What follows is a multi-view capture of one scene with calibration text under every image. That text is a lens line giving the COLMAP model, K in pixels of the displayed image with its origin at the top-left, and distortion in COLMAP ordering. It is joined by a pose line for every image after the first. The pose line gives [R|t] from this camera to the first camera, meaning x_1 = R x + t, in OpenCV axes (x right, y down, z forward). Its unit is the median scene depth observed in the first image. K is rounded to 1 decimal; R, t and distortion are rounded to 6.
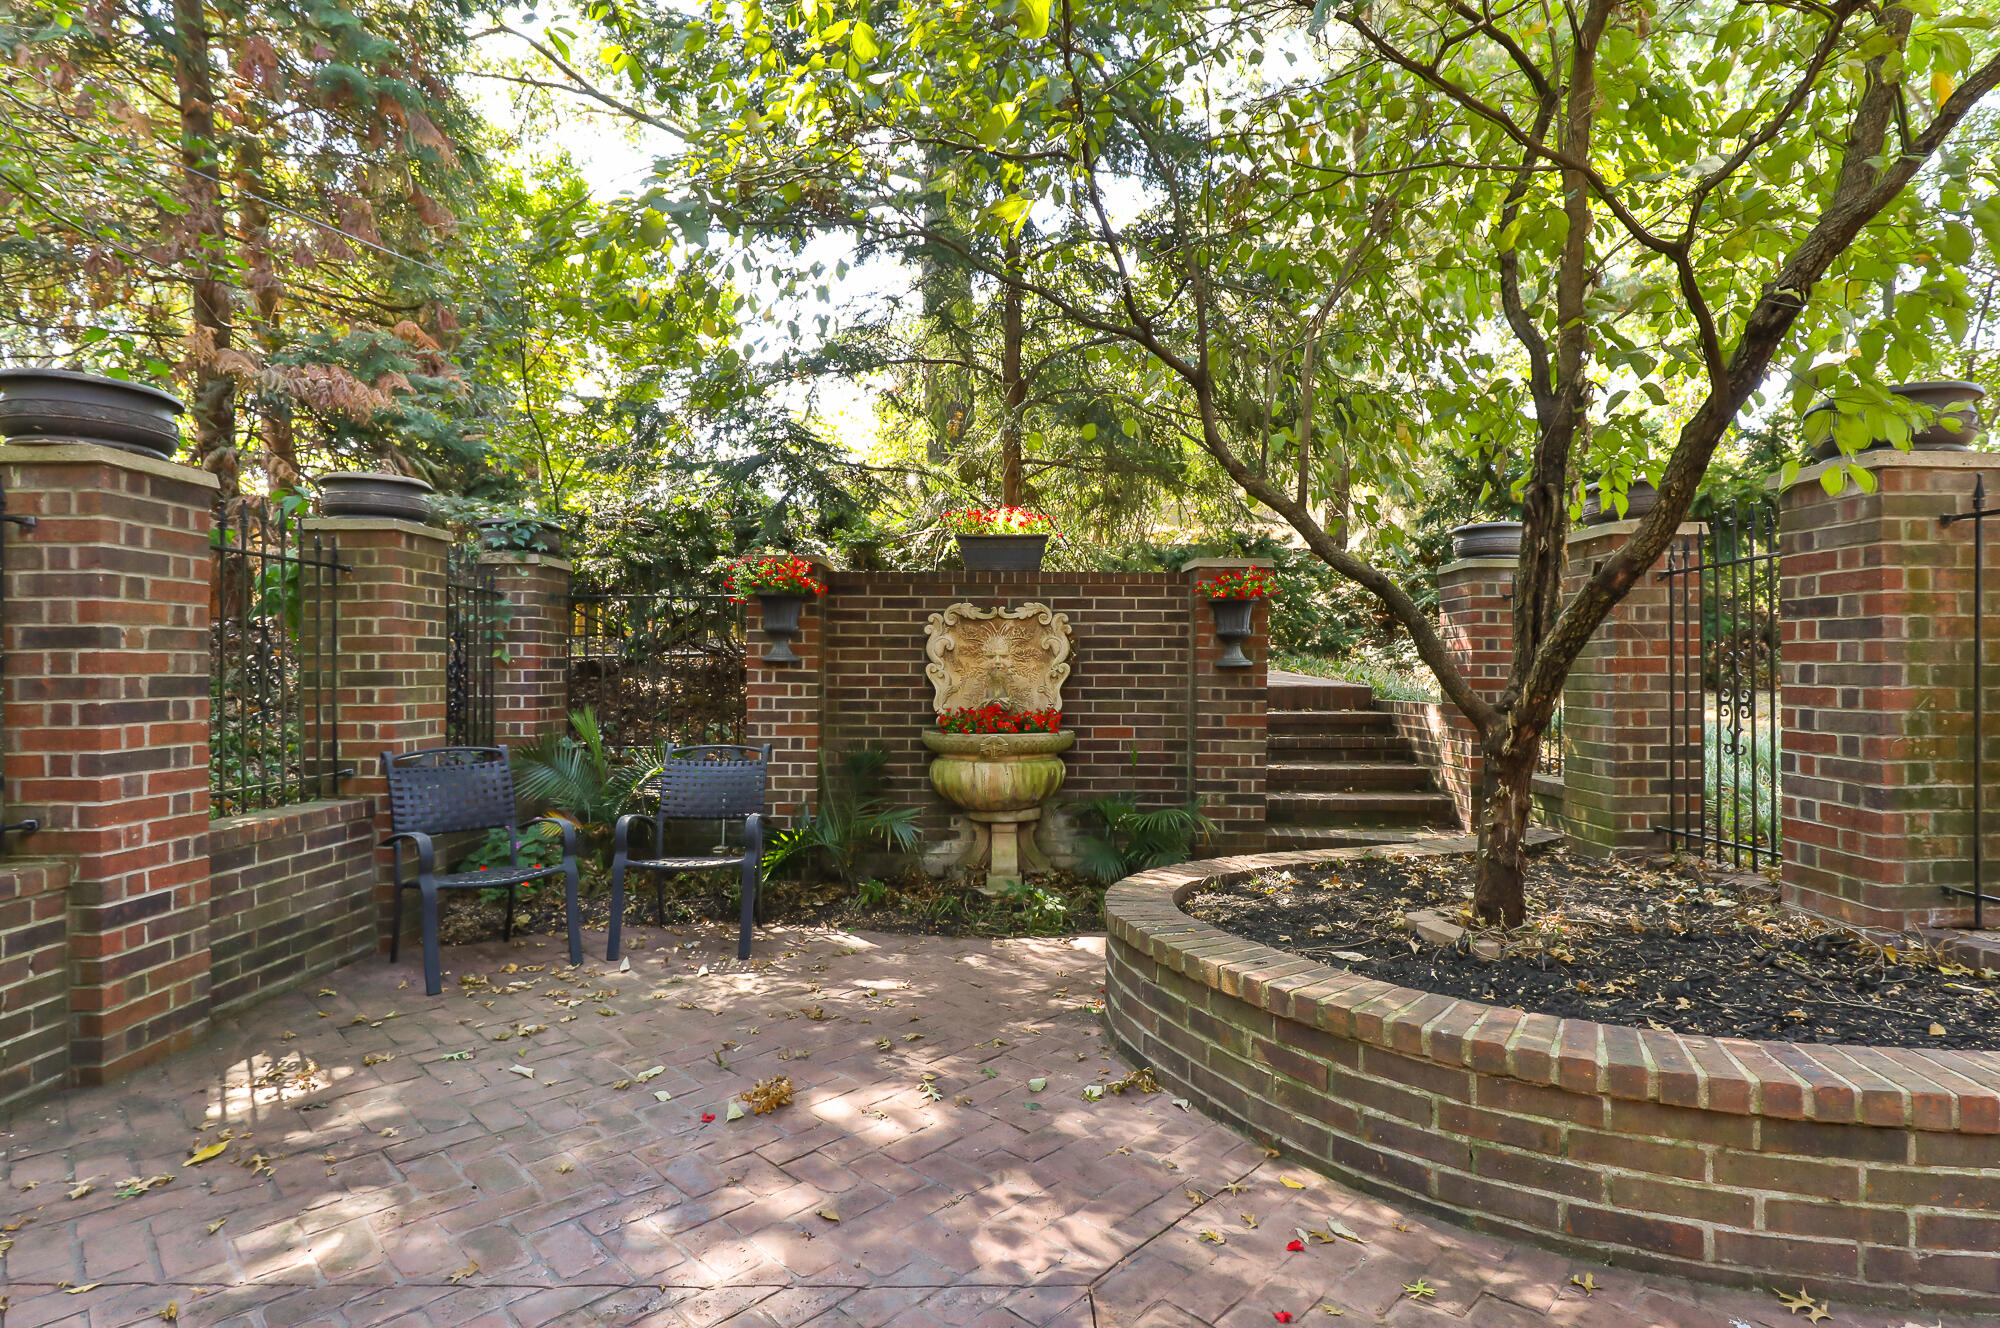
lens RADIAL K [[968.1, 0, 997.9], [0, 968.1, 665.3], [0, 0, 1]] dist [-0.005879, -0.000299]
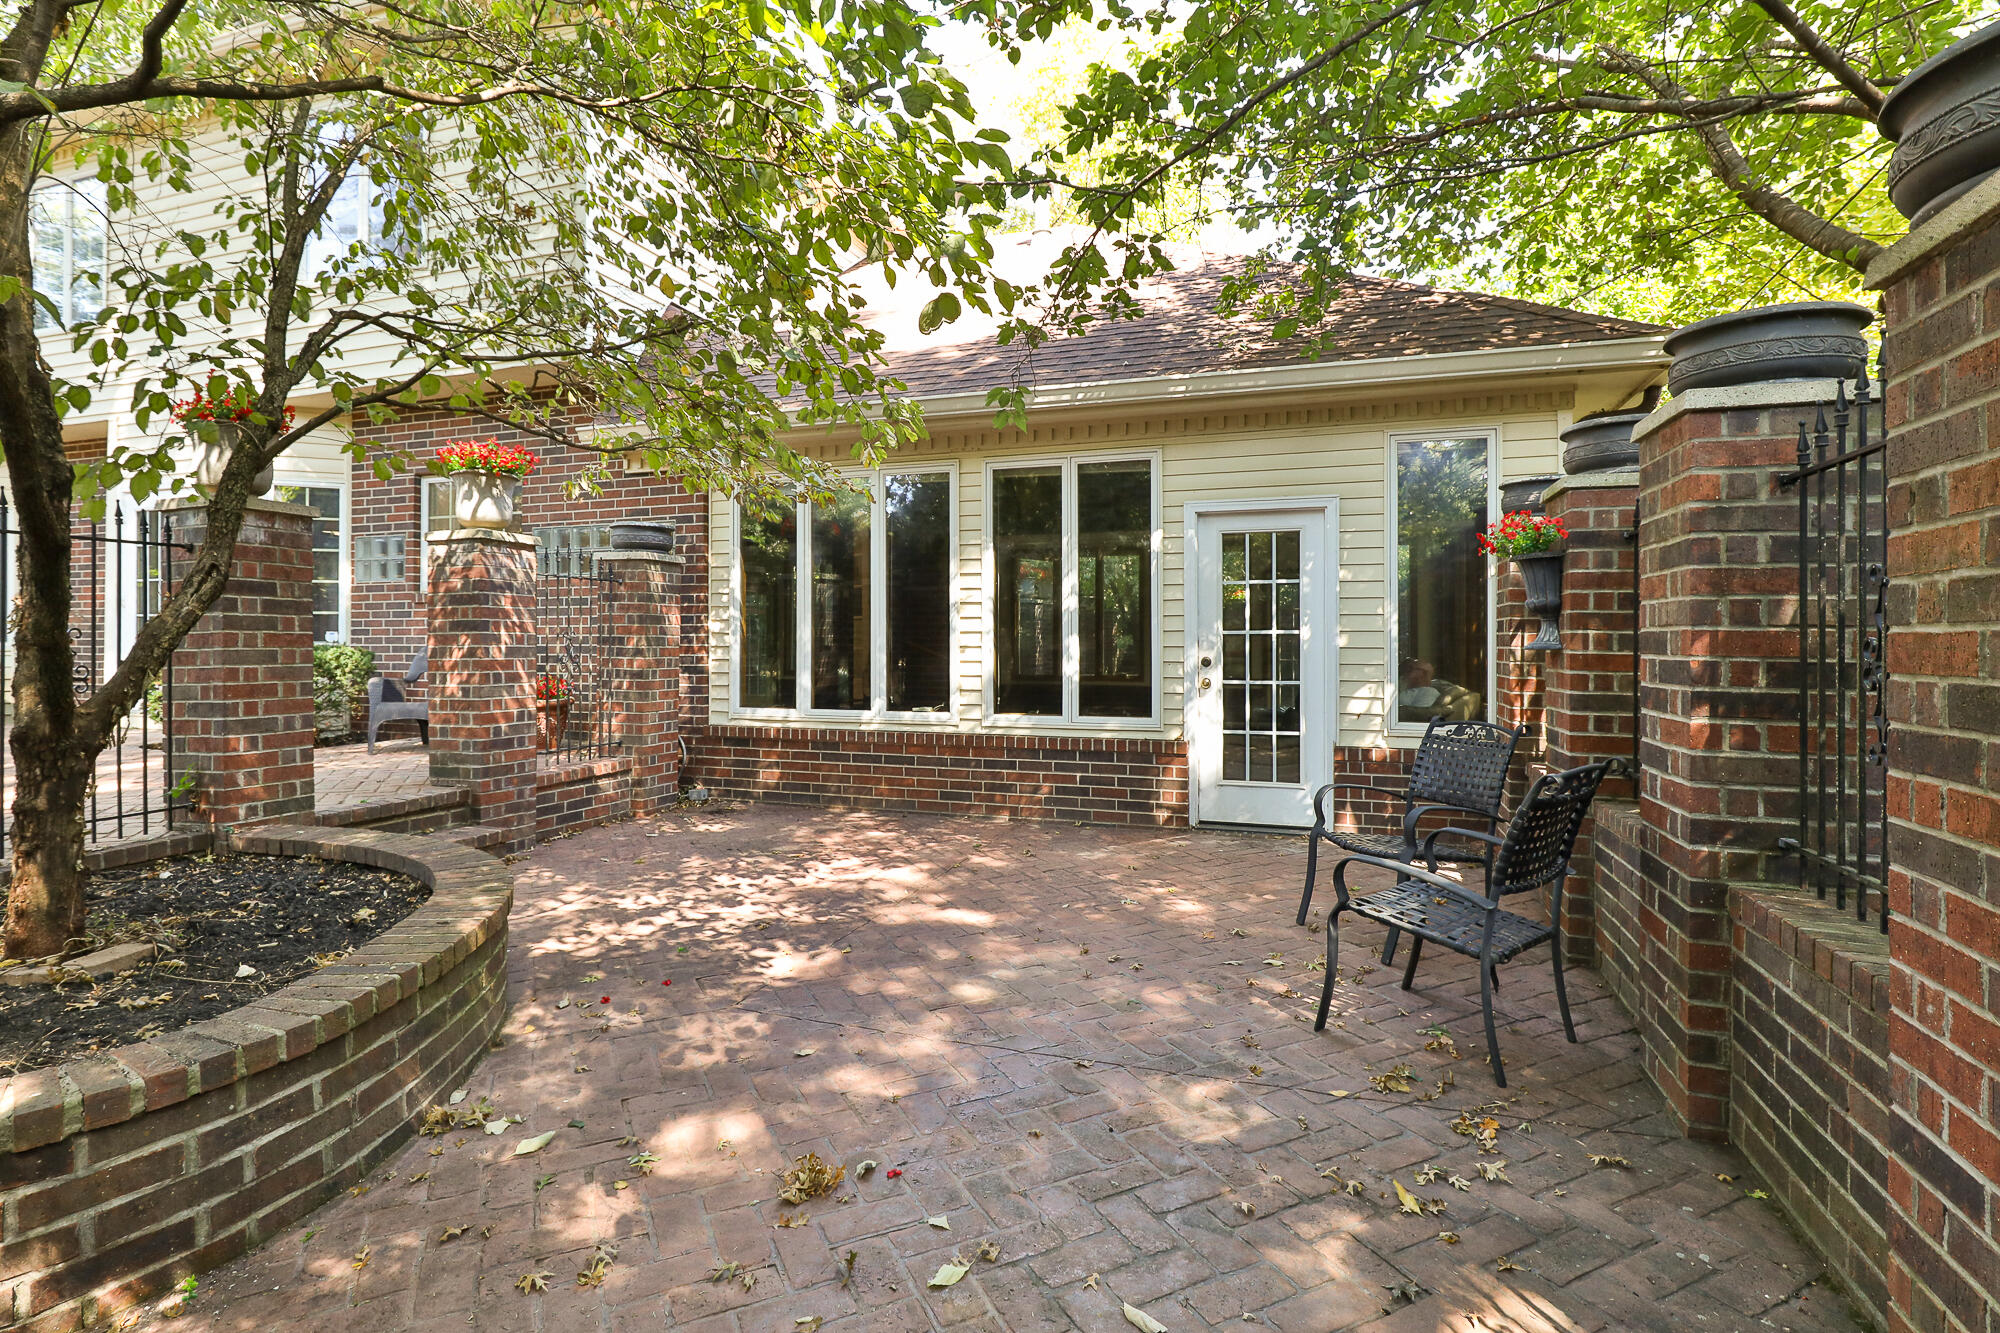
lens RADIAL K [[968.1, 0, 1002.4], [0, 968.1, 654.7], [0, 0, 1]] dist [-0.005879, -0.000299]
pose [[-0.945664, -0.004902, 0.325109, -0.785437], [-0.003498, 0.999982, 0.004904, -0.007944], [-0.325127, 0.003500, -0.945664, 2.096205]]
